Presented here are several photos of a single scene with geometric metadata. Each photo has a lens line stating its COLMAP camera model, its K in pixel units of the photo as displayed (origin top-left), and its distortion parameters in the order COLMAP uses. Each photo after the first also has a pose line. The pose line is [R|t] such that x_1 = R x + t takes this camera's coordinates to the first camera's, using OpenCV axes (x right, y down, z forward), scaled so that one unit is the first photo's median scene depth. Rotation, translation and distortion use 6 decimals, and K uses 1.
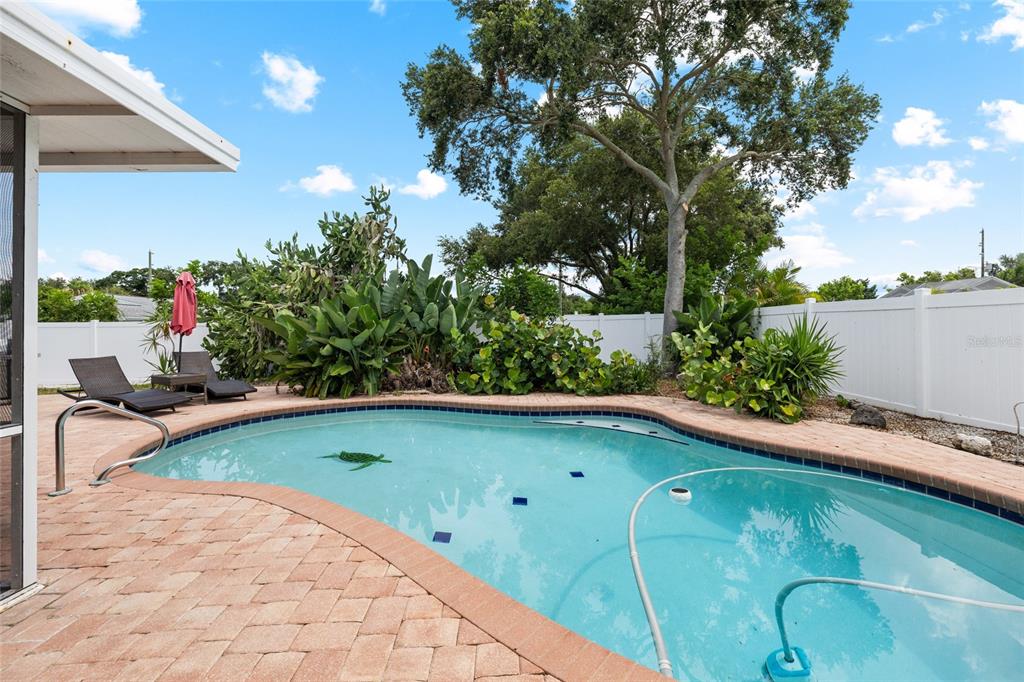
lens RADIAL K [[454.5, 0, 514.6], [0, 454.5, 324.4], [0, 0, 1]] dist [0.001210, 0.000167]
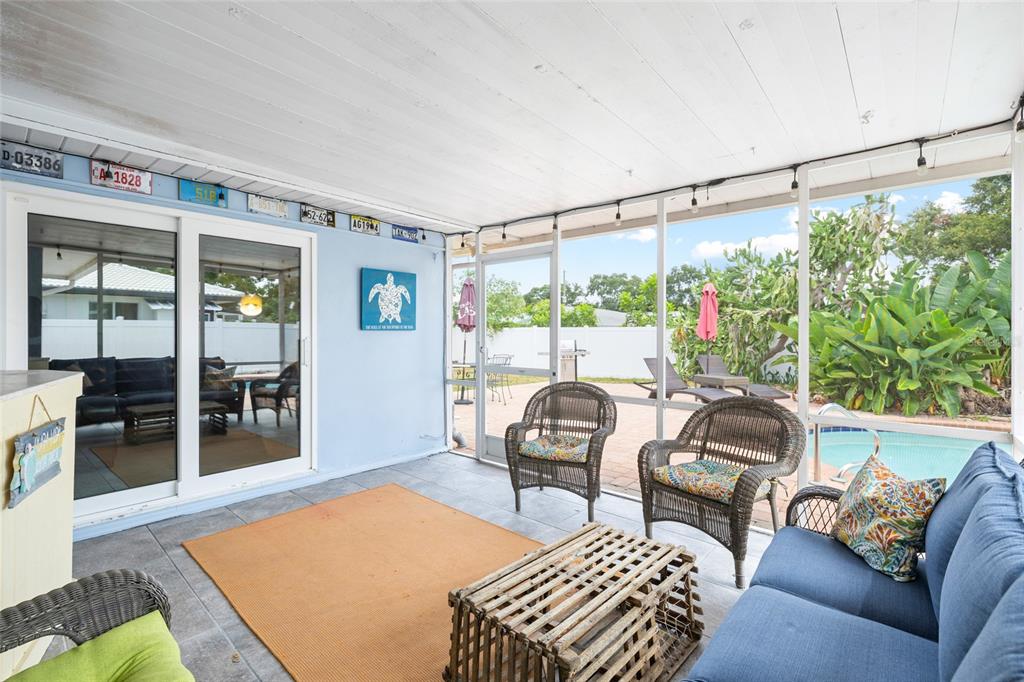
lens RADIAL K [[456.7, 0, 510.1], [0, 456.7, 329.3], [0, 0, 1]] dist [-0.019160, 0.000043]
pose [[0.737500, 0.007639, -0.675304, -0.199897], [-0.007720, 0.999966, 0.002880, -0.001418], [0.675303, 0.003089, 0.737534, -0.089426]]
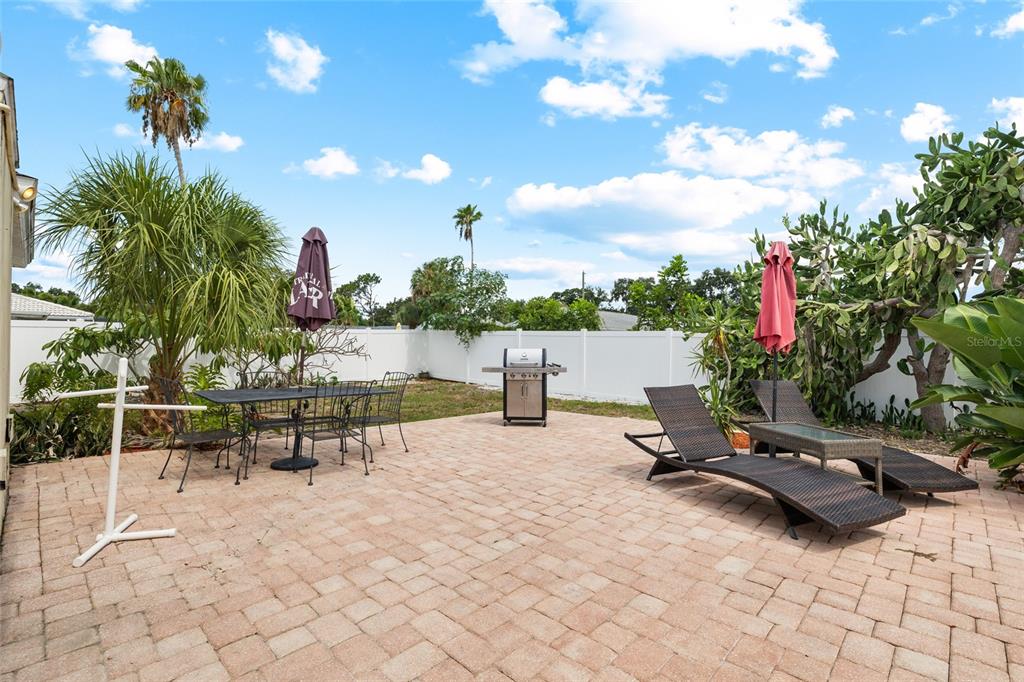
lens RADIAL K [[456.7, 0, 510.1], [0, 456.7, 329.3], [0, 0, 1]] dist [-0.019160, 0.000043]
pose [[0.696213, 0.006666, -0.717804, -0.331980], [-0.020772, 0.999725, -0.010863, 0.004513], [0.717535, 0.022473, 0.696160, 0.220985]]
